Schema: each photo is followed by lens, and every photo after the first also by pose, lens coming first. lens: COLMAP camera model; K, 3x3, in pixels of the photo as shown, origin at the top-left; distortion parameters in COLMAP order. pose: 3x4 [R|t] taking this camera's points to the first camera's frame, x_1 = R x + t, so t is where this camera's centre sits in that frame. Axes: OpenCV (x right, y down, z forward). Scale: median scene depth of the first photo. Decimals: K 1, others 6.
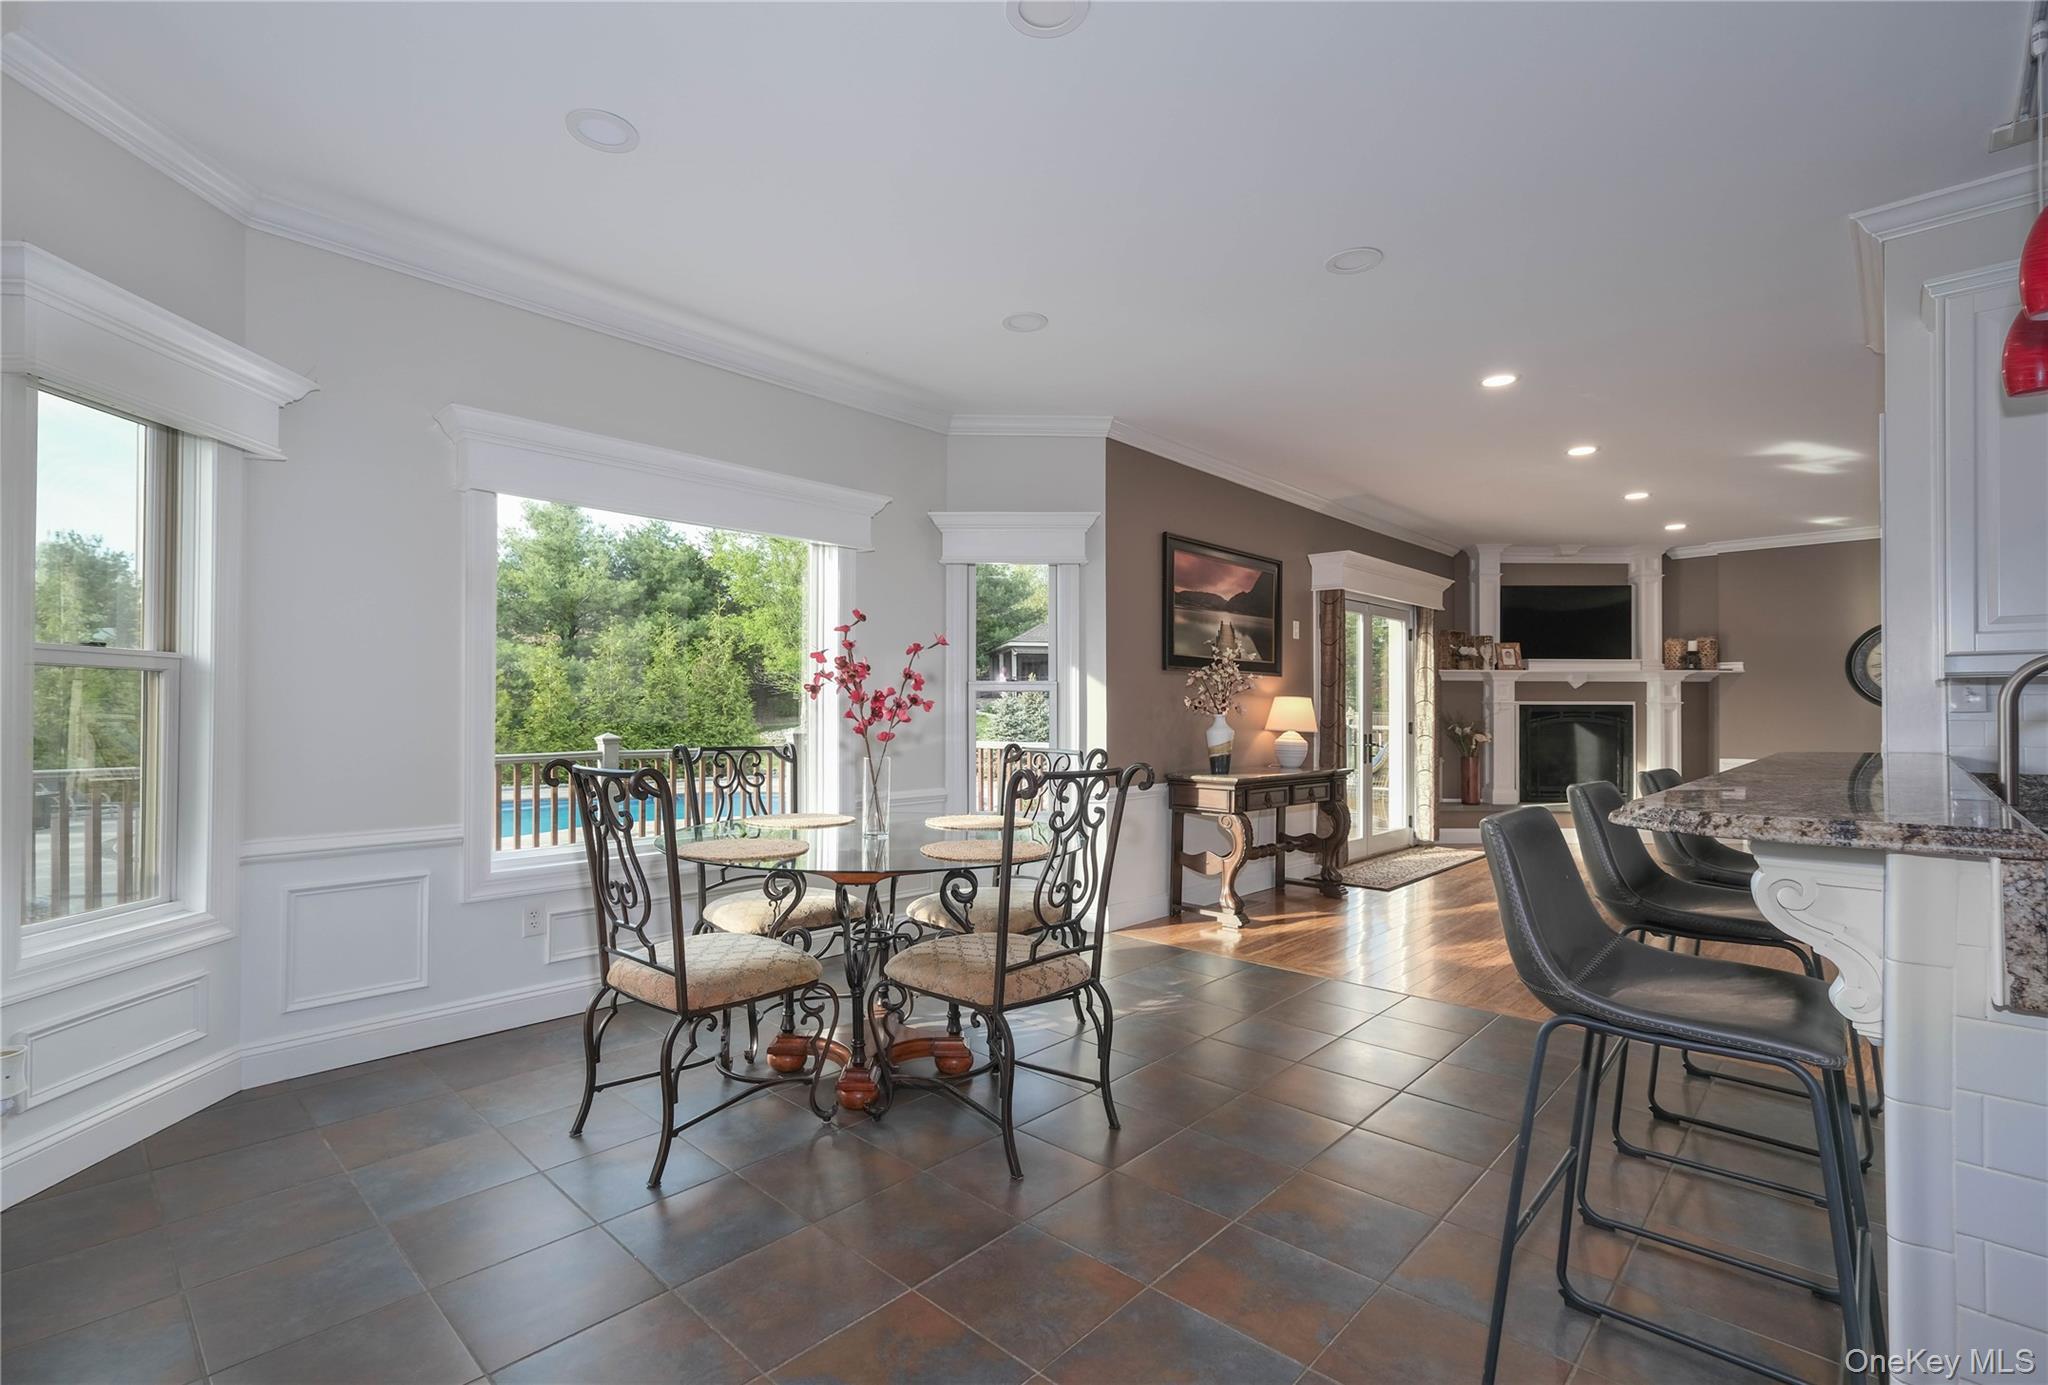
lens RADIAL K [[925.3, 0, 993.9], [0, 925.3, 708.3], [0, 0, 1]] dist [0.002222, -0.000244]
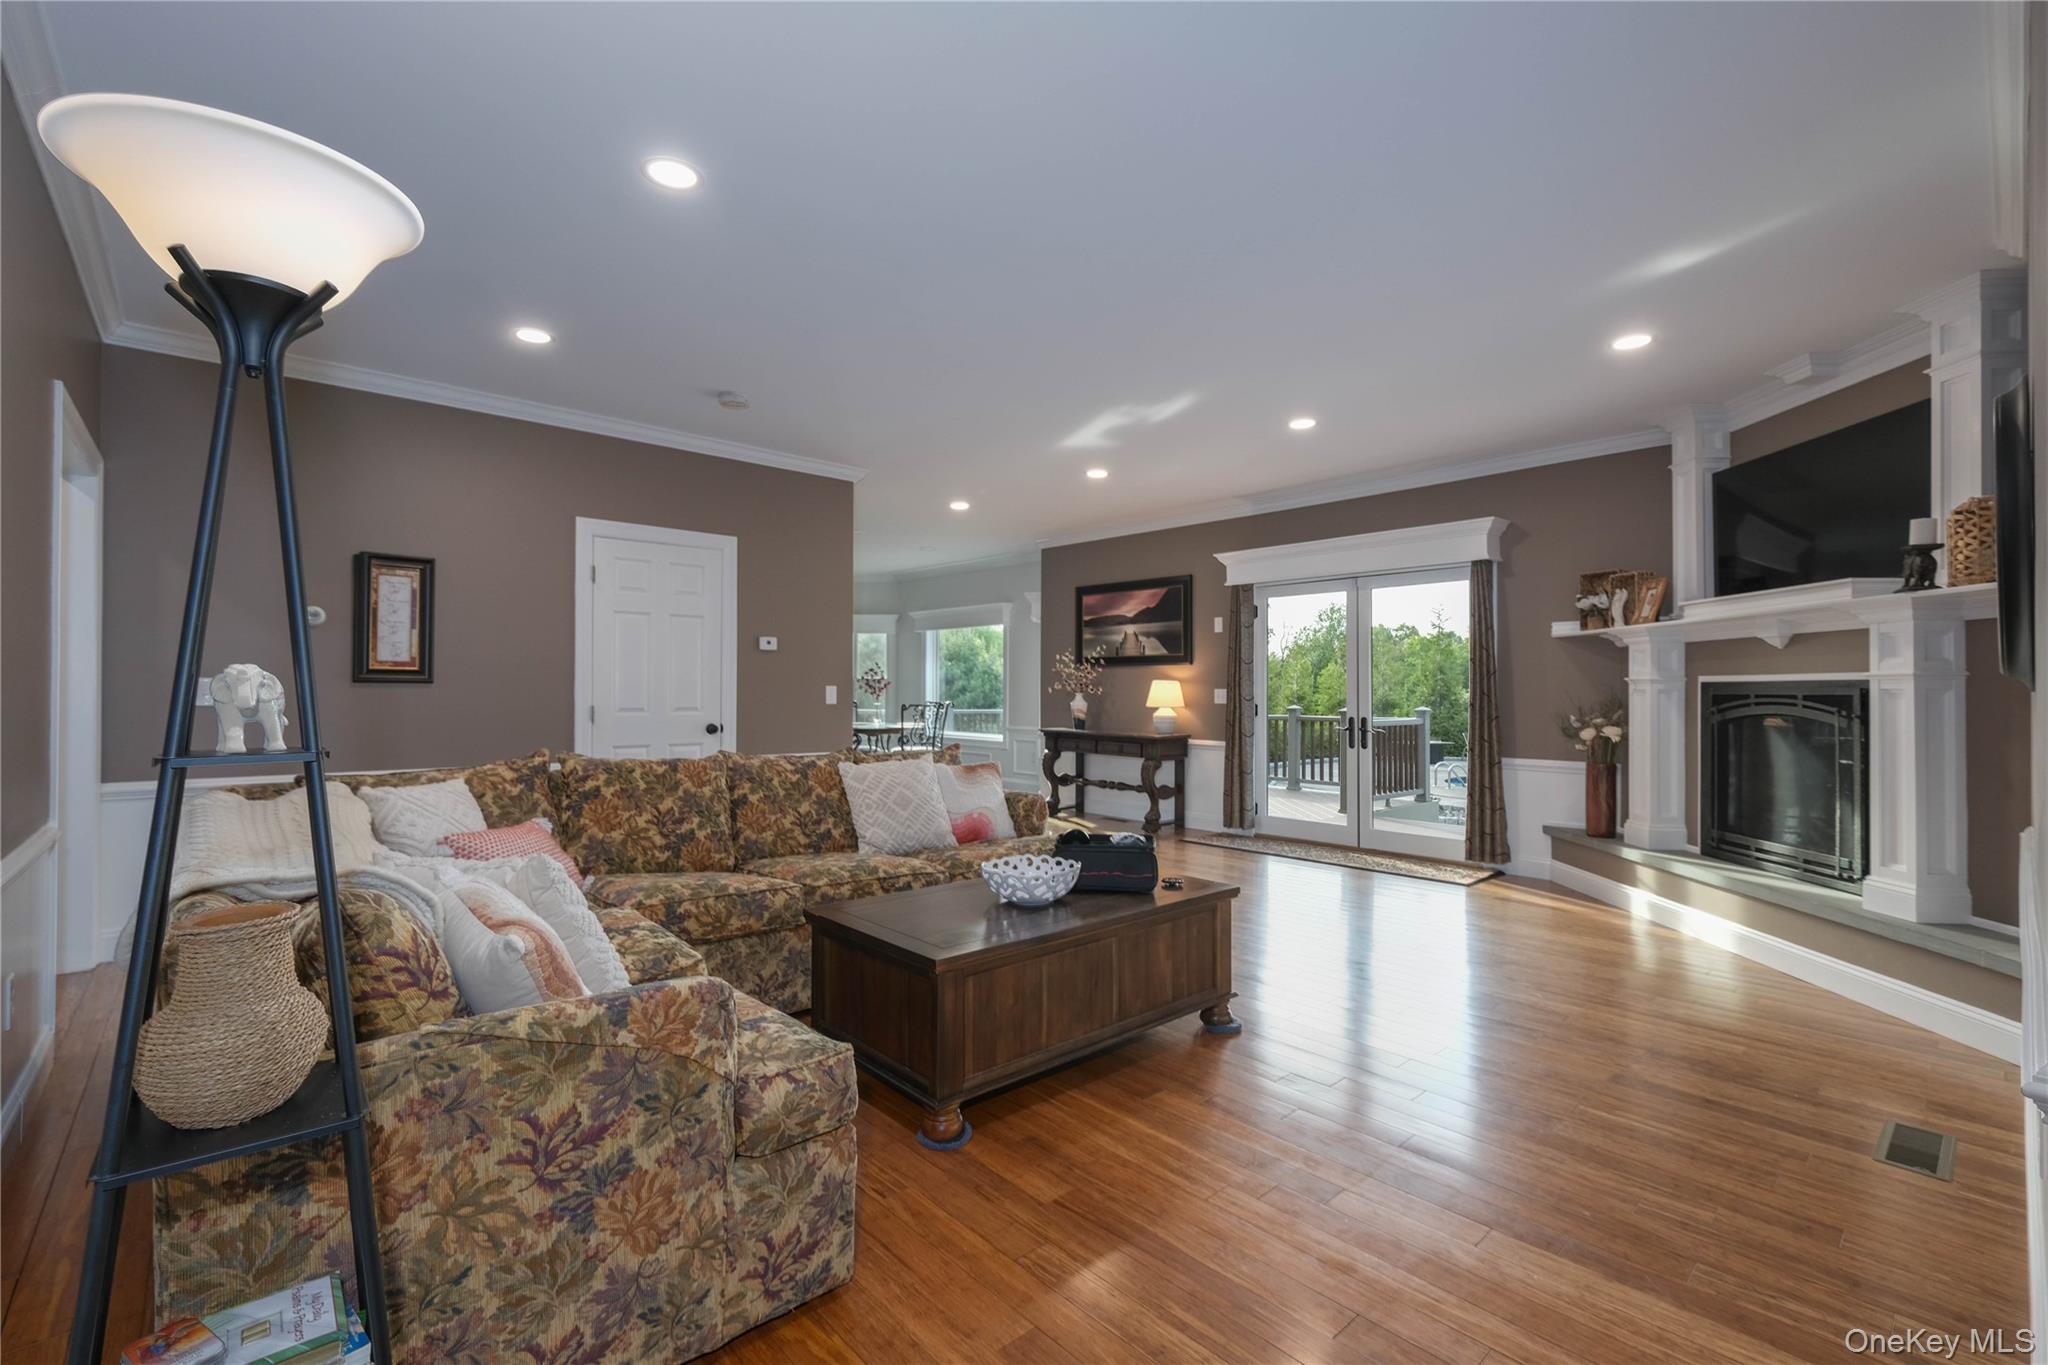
lens RADIAL K [[908.9, 0, 1043.3], [0, 908.9, 669.3], [0, 0, 1]] dist [0.002037, -0.000365]
pose [[-0.056269, -0.020730, -0.998200, 1.649522], [0.001497, 0.999782, -0.020847, -0.002255], [0.998415, -0.002667, -0.056226, 0.910074]]
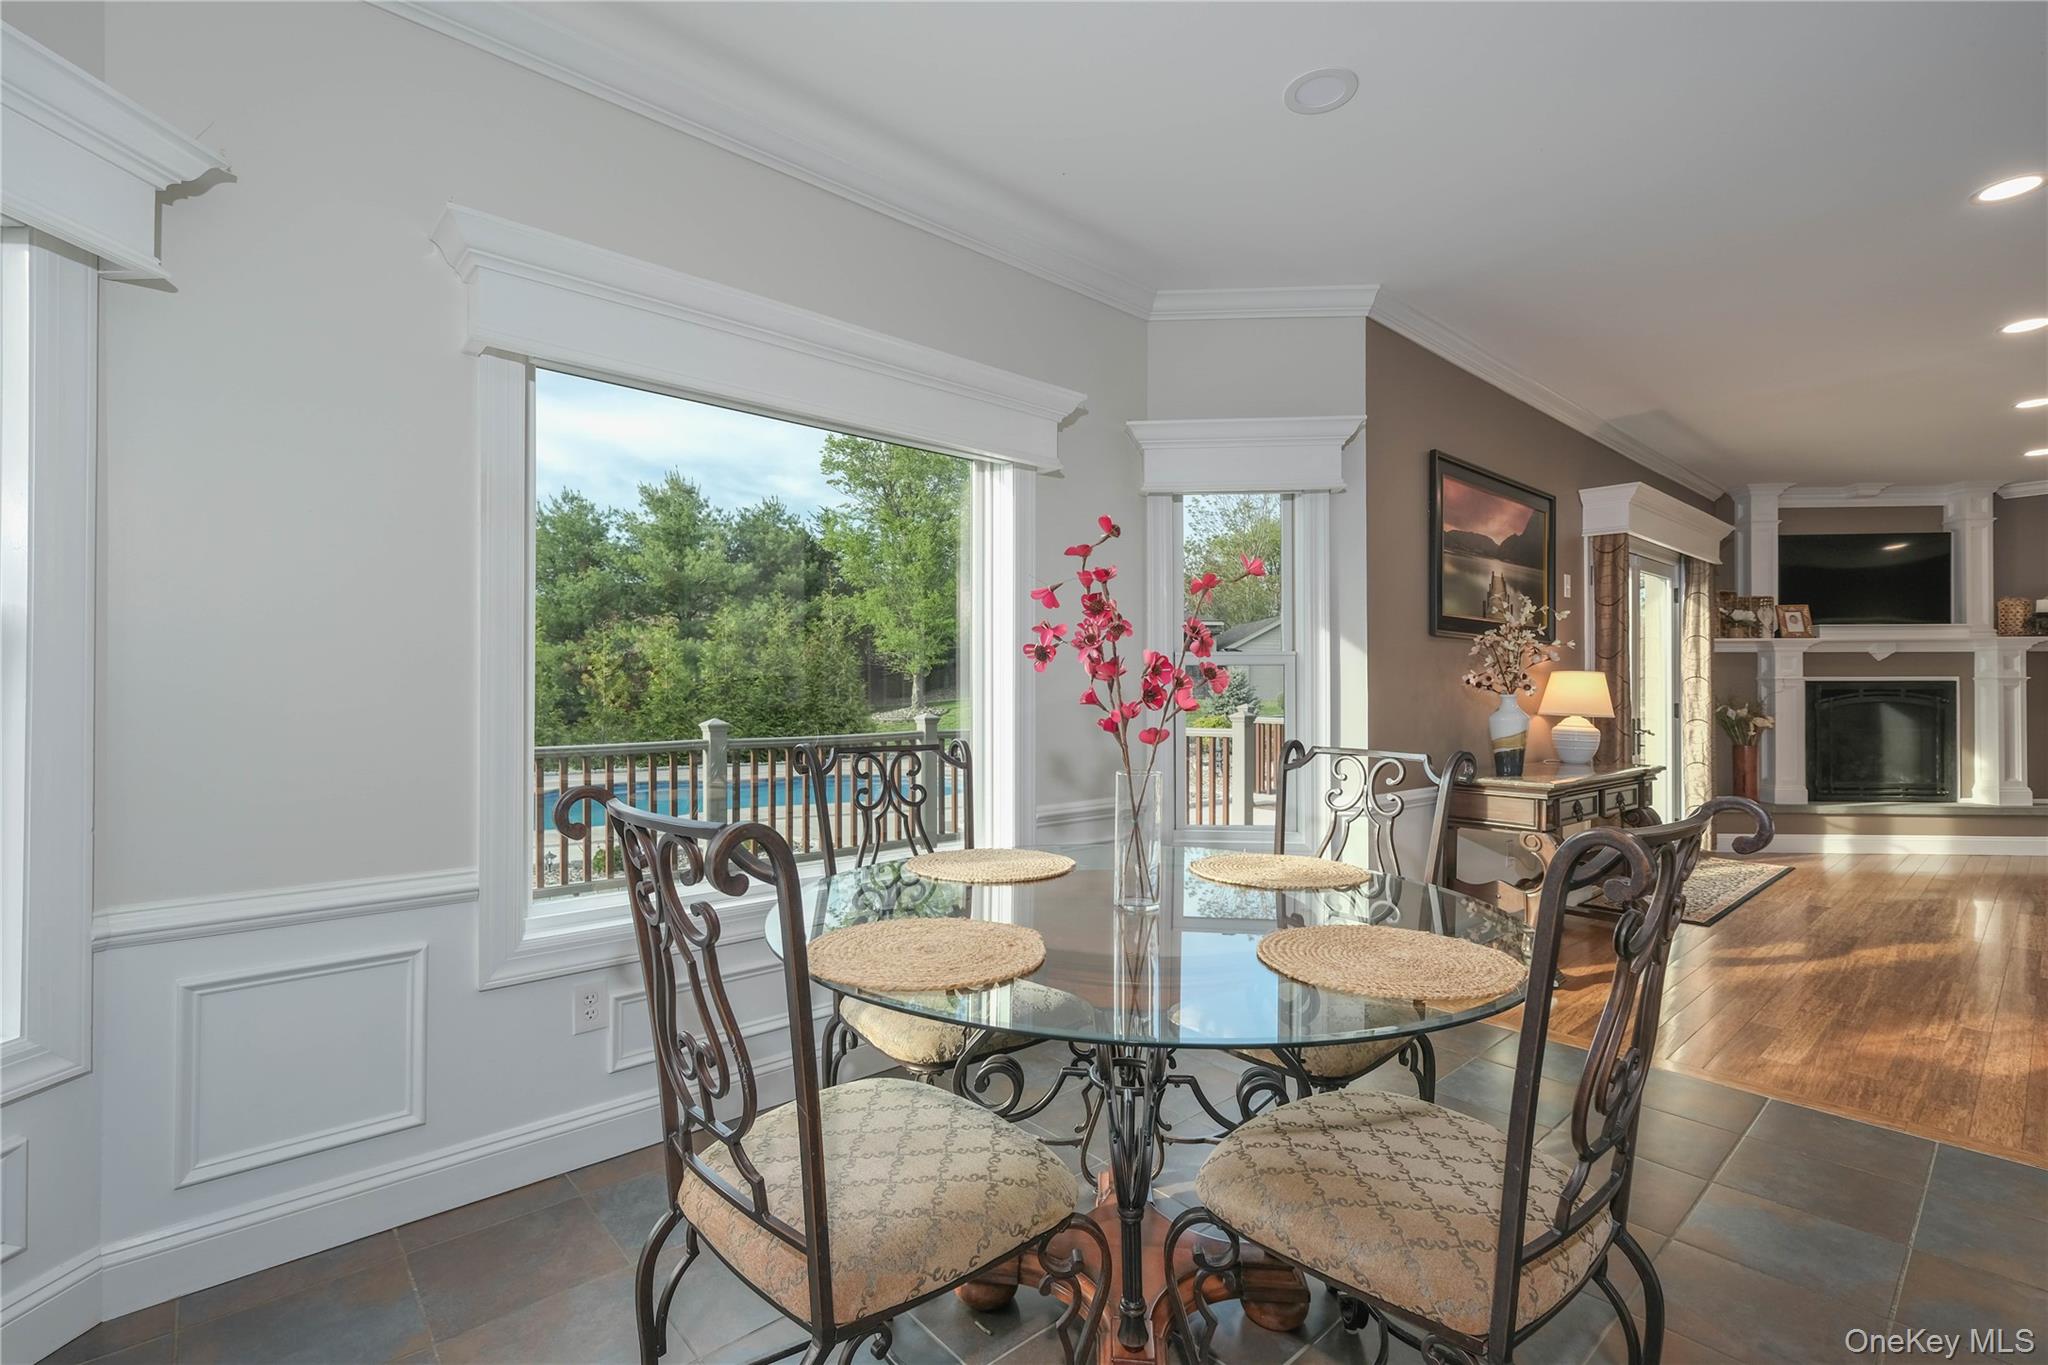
lens RADIAL K [[908.9, 0, 1019.4], [0, 908.9, 687.9], [0, 0, 1]] dist [0.002037, -0.000365]
pose [[0.996588, -0.003389, -0.082462, -0.077095], [0.003361, 0.999994, -0.000477, 0.000223], [0.082463, 0.000198, 0.996594, 0.213721]]
